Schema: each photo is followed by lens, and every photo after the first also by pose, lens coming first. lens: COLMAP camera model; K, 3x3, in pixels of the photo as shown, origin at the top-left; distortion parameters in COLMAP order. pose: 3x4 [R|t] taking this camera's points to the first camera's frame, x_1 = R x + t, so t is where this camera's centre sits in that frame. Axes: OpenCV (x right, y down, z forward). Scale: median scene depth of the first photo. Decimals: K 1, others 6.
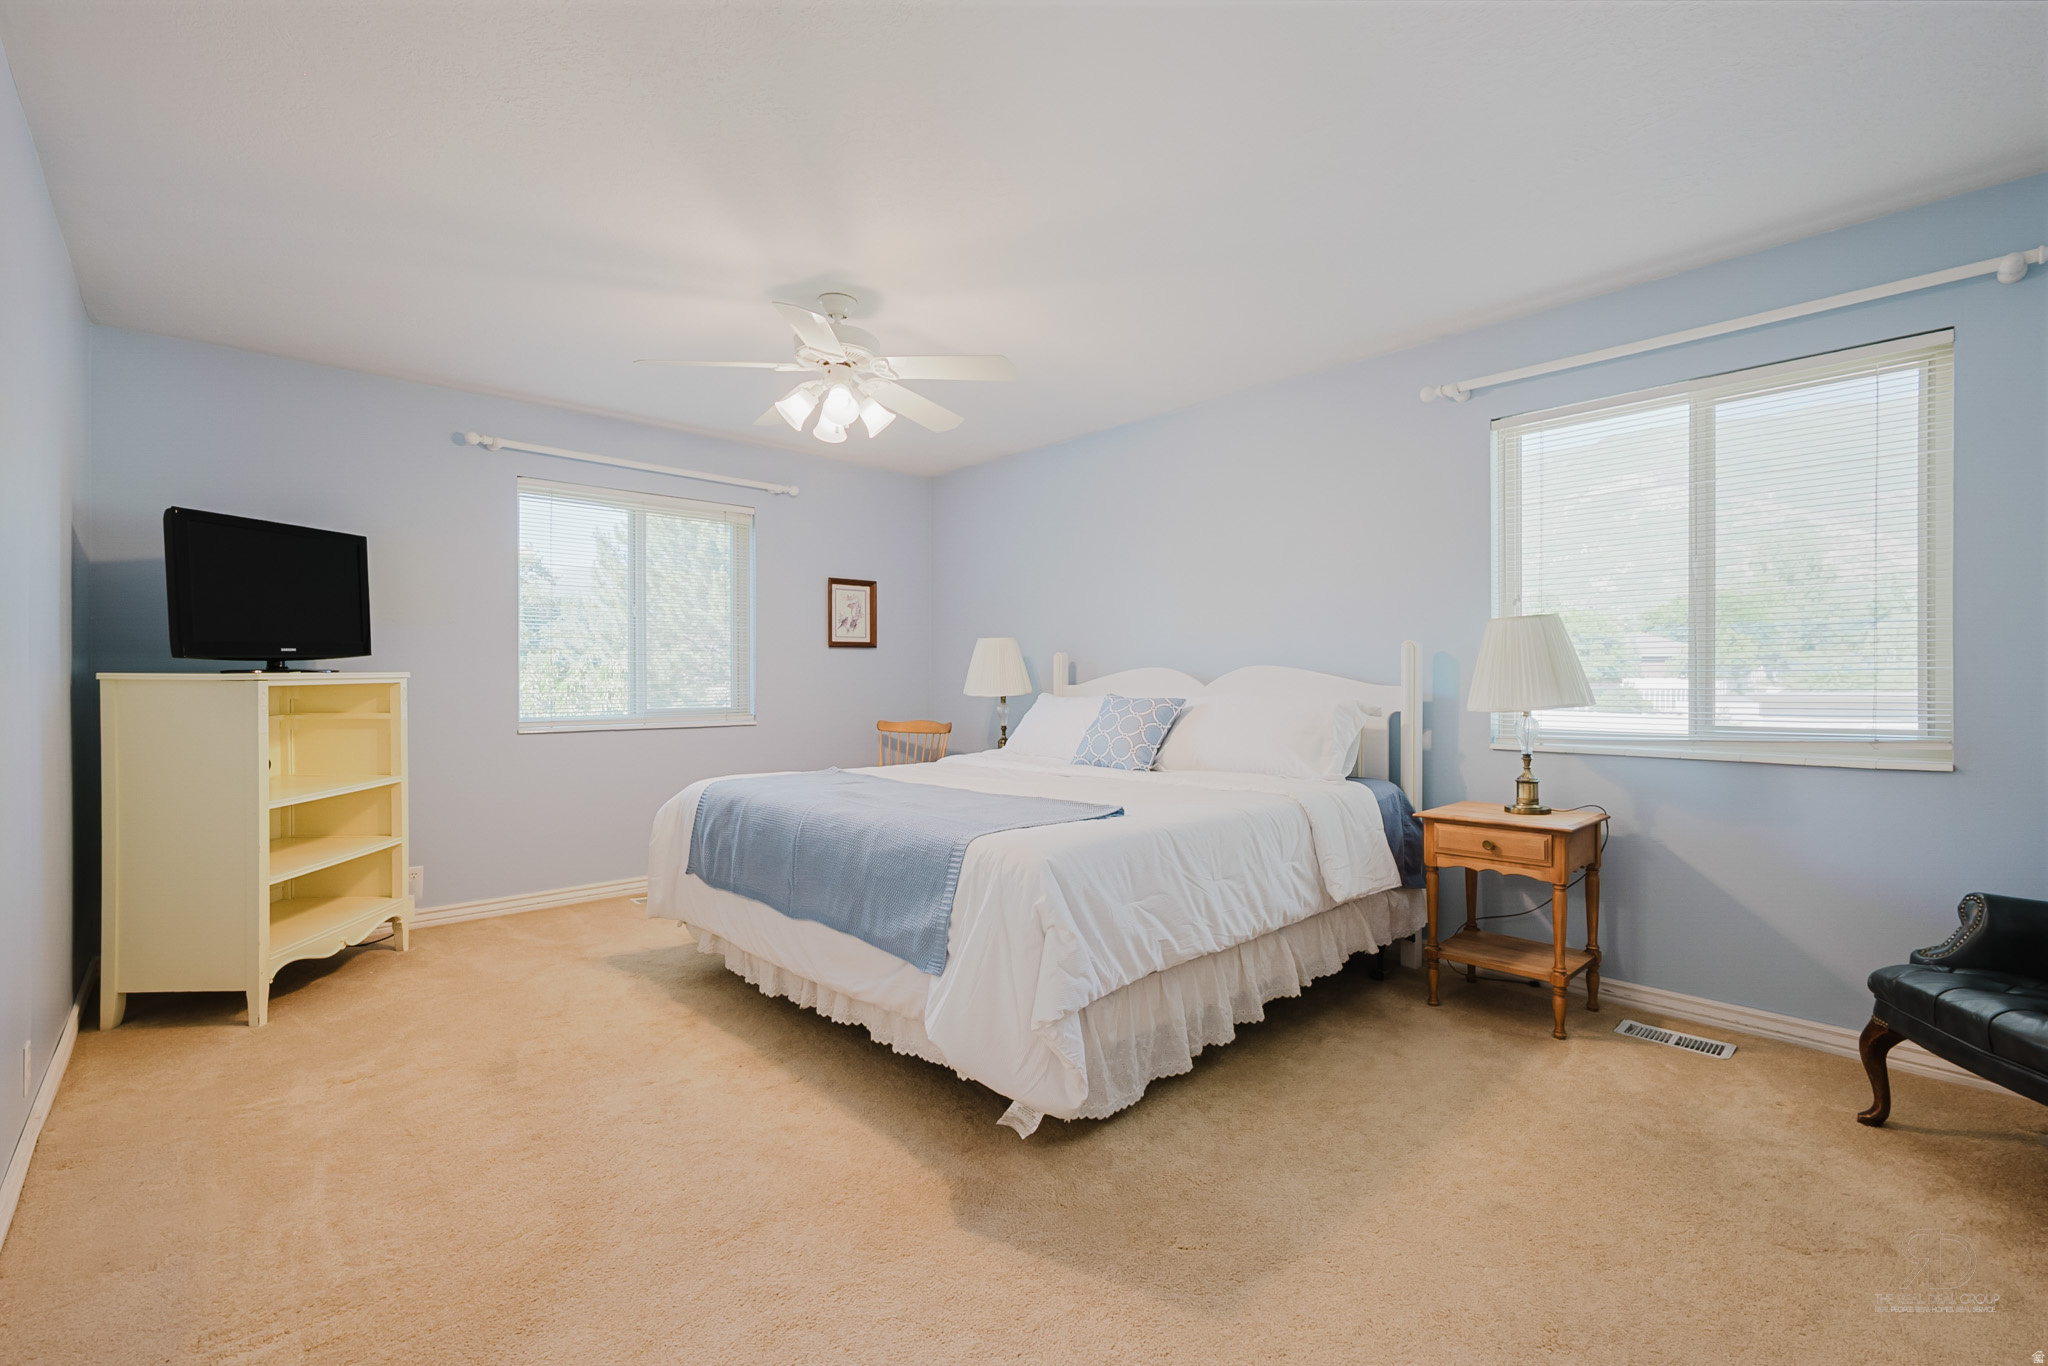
lens RADIAL K [[915.1, 0, 1019.7], [0, 915.1, 680.8], [0, 0, 1]] dist [0.001229, 0.000039]
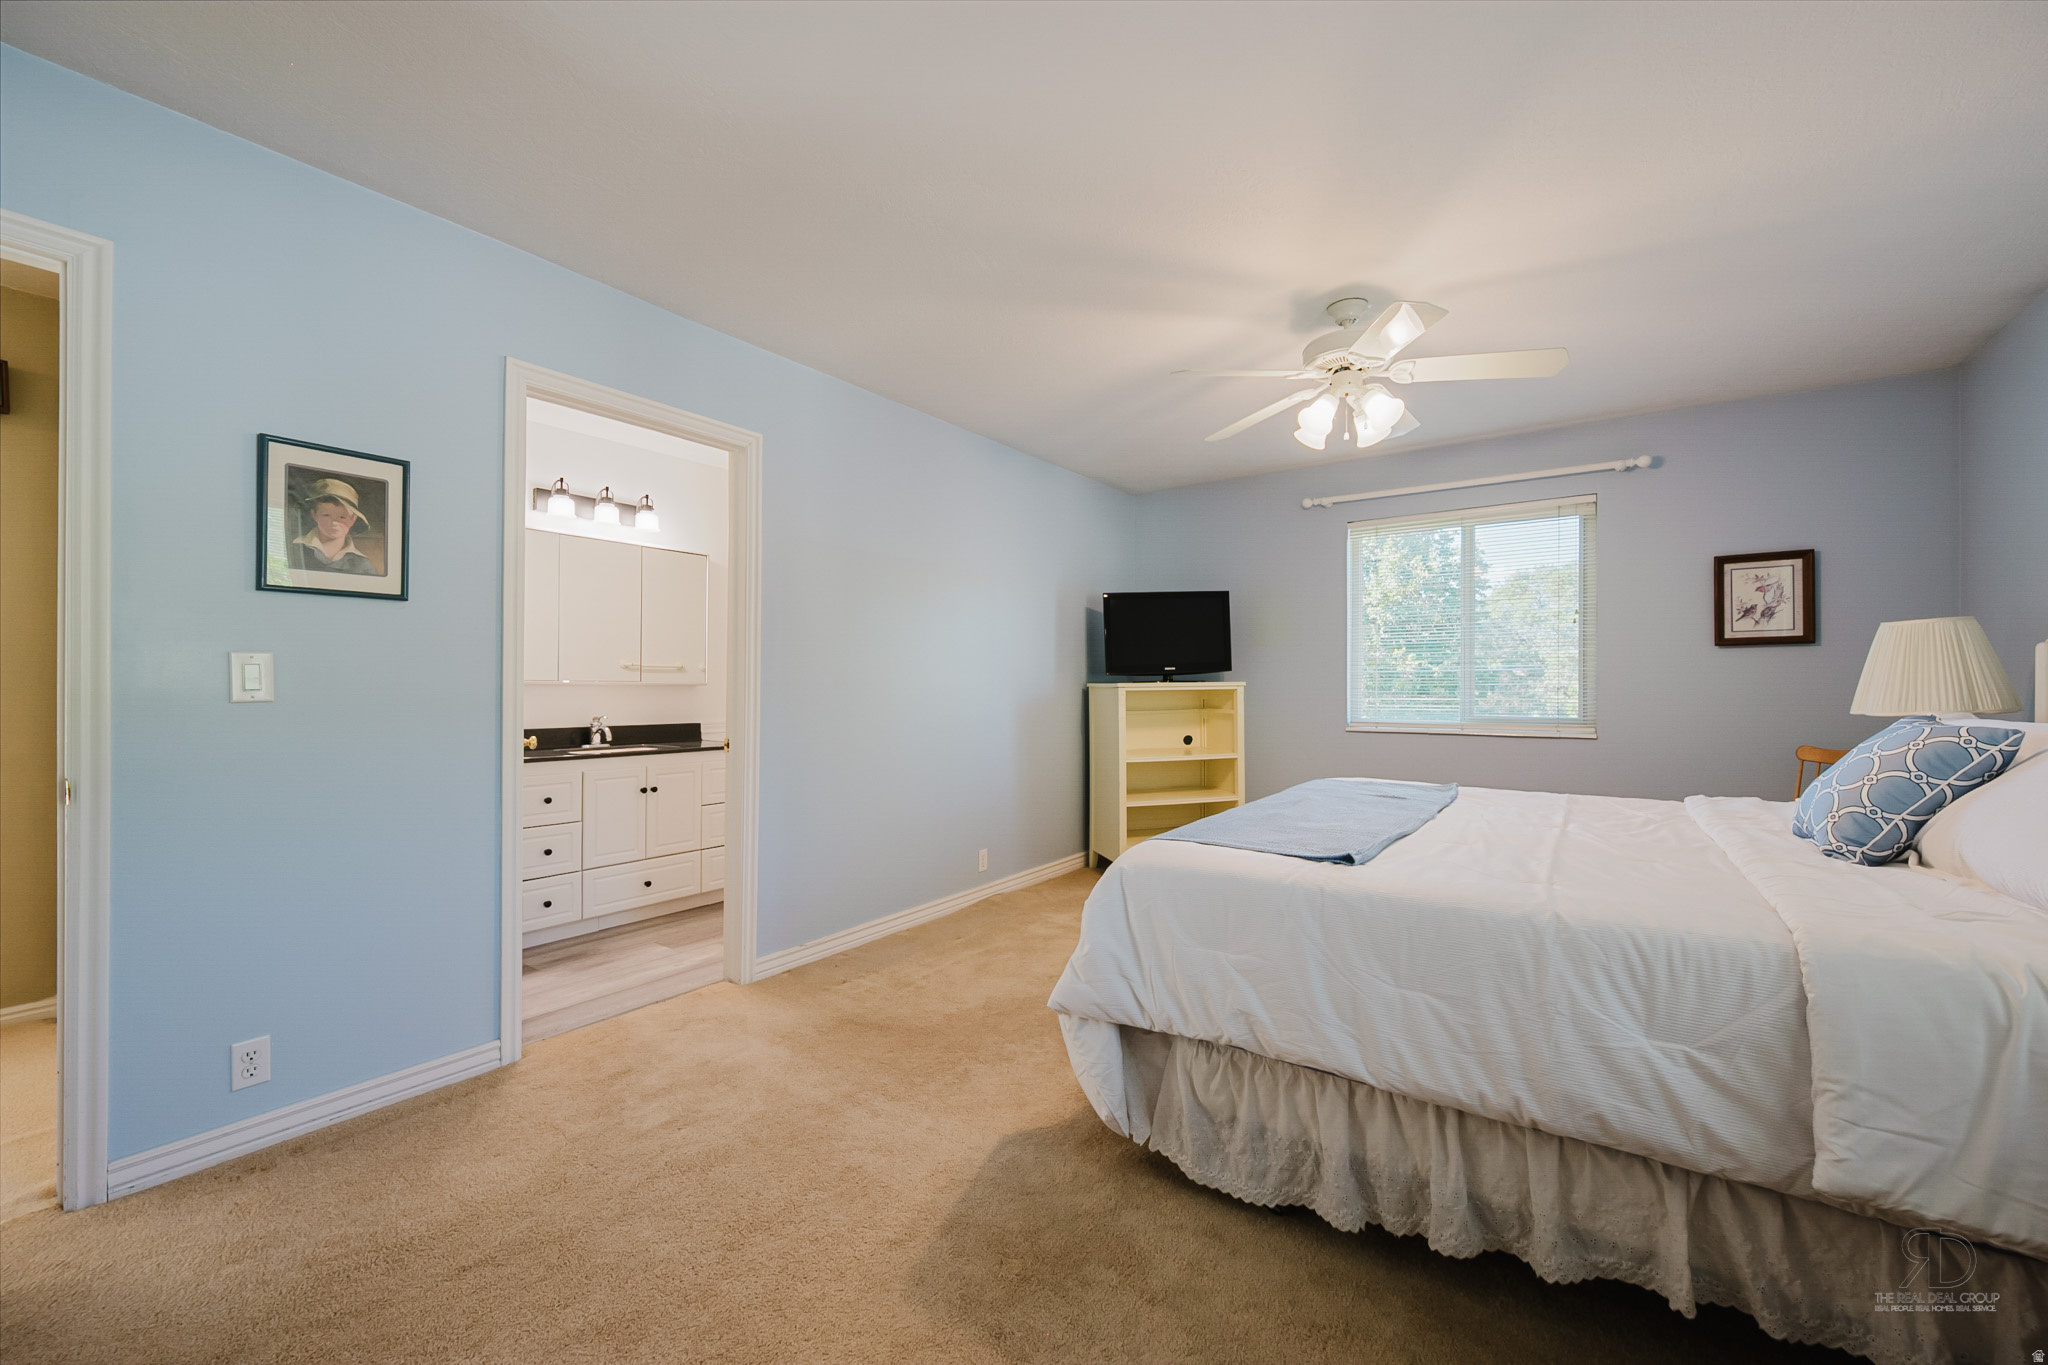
lens RADIAL K [[803.8, 0, 1017.9], [0, 803.8, 682.8], [0, 0, 1]] dist [0.001567, -0.000167]
pose [[0.188377, -0.003206, -0.982092, 0.425637], [-0.002654, 0.999989, -0.003774, -0.001748], [0.982093, 0.003317, 0.188366, 0.350627]]
